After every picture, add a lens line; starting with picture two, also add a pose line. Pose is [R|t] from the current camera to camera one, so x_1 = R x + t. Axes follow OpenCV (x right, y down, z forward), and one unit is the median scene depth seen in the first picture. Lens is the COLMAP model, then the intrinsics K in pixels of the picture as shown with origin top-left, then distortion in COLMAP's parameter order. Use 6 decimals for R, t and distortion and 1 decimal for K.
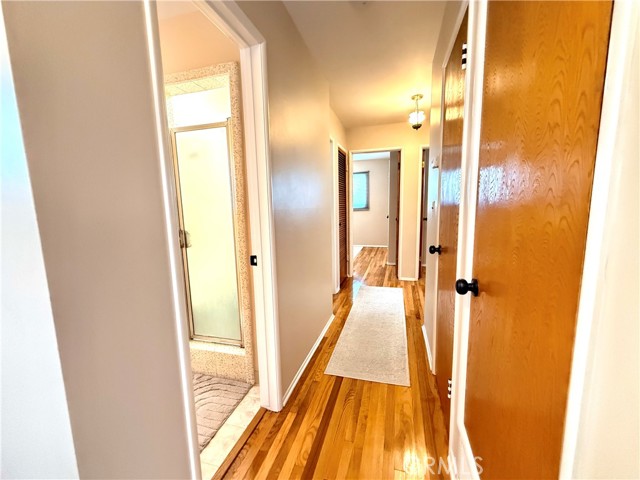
lens RADIAL K [[260.1, 0, 317.9], [0, 260.1, 236.8], [0, 0, 1]] dist [-0.000785, 0.000194]
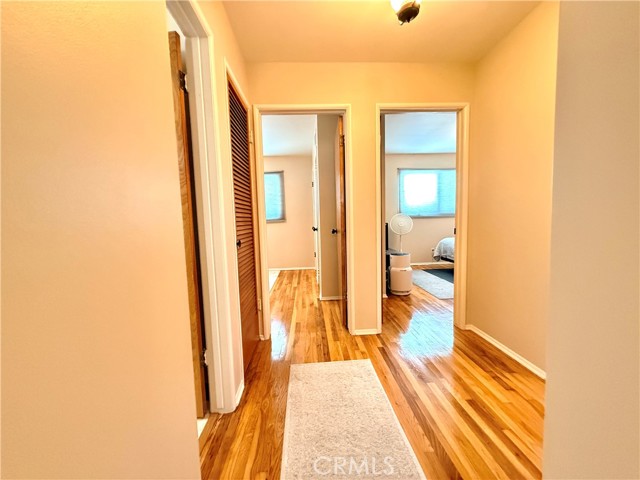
lens RADIAL K [[260.1, 0, 320.1], [0, 260.1, 238.3], [0, 0, 1]] dist [-0.000785, 0.000194]
pose [[0.939788, -0.035807, 0.339878, 0.065640], [0.054489, 0.997474, -0.045578, -0.029073], [-0.337388, 0.061353, 0.939364, 0.534771]]
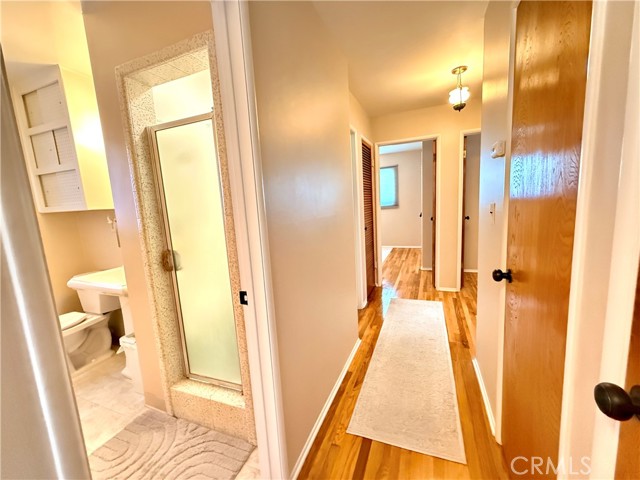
lens RADIAL K [[260.1, 0, 316.7], [0, 260.1, 238.4], [0, 0, 1]] dist [-0.000785, 0.000194]
pose [[0.993752, -0.022186, -0.109386, 0.016839], [0.024004, 0.999594, 0.015335, -0.033086], [0.109001, -0.017865, 0.993881, 0.119196]]
